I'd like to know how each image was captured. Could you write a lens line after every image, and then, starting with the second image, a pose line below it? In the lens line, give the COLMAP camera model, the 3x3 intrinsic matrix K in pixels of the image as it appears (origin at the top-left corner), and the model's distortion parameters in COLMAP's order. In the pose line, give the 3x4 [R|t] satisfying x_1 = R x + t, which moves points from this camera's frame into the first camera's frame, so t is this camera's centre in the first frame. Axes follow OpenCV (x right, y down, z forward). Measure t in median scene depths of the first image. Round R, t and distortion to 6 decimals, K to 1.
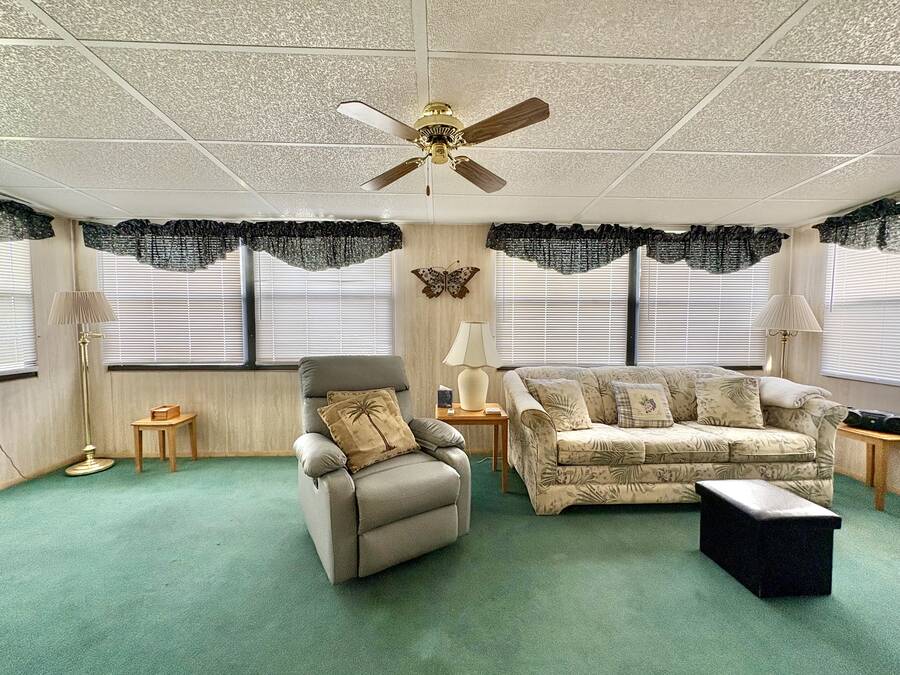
lens RADIAL K [[358.8, 0, 448.7], [0, 358.8, 338.4], [0, 0, 1]] dist [-0.000574, 0.000469]
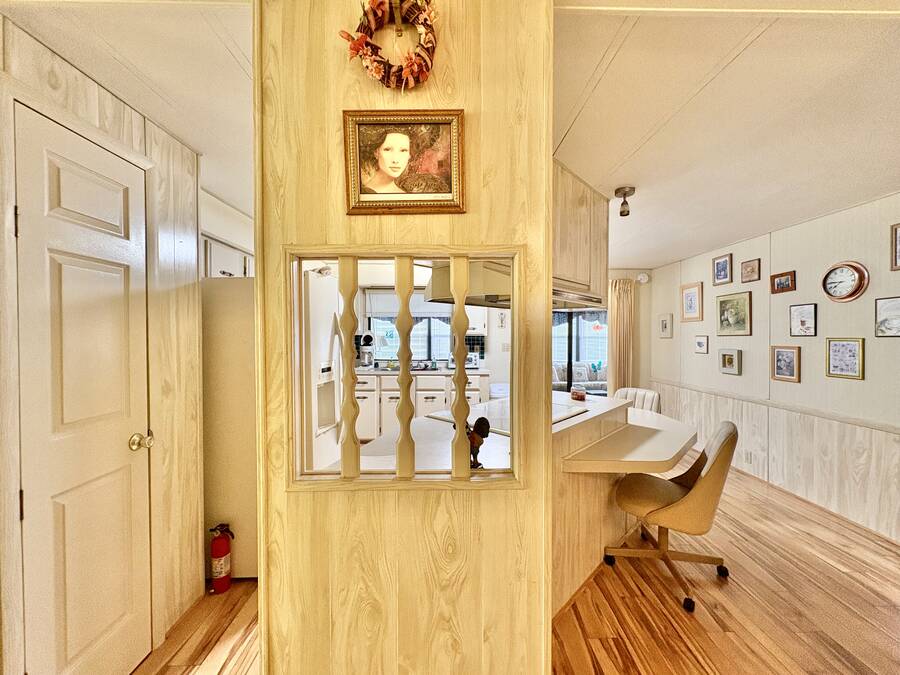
lens RADIAL K [[358.8, 0, 451.2], [0, 358.8, 336.9], [0, 0, 1]] dist [-0.000574, 0.000469]
pose [[0.999948, -0.003231, -0.009662, -0.393071], [0.002781, 0.998928, -0.046215, 0.013594], [0.009801, 0.046186, 0.998885, -1.704959]]
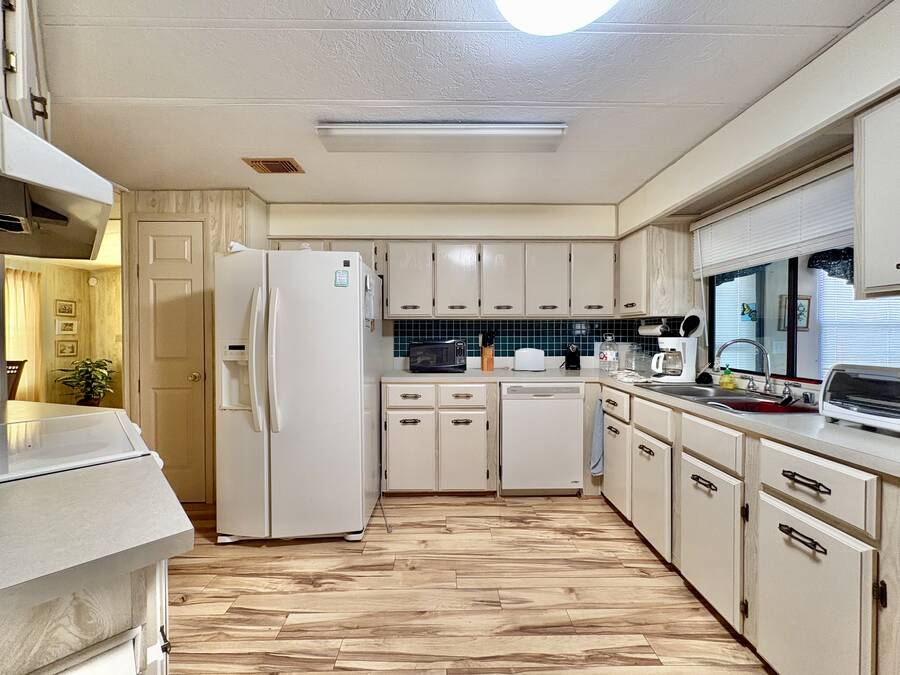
lens RADIAL K [[358.8, 0, 450.8], [0, 358.8, 339.9], [0, 0, 1]] dist [-0.000574, 0.000469]
pose [[-0.017757, 0.010759, -0.999784, 0.037836], [-0.051319, 0.998614, 0.011658, 0.000828], [0.998524, 0.051515, -0.017180, -0.574489]]
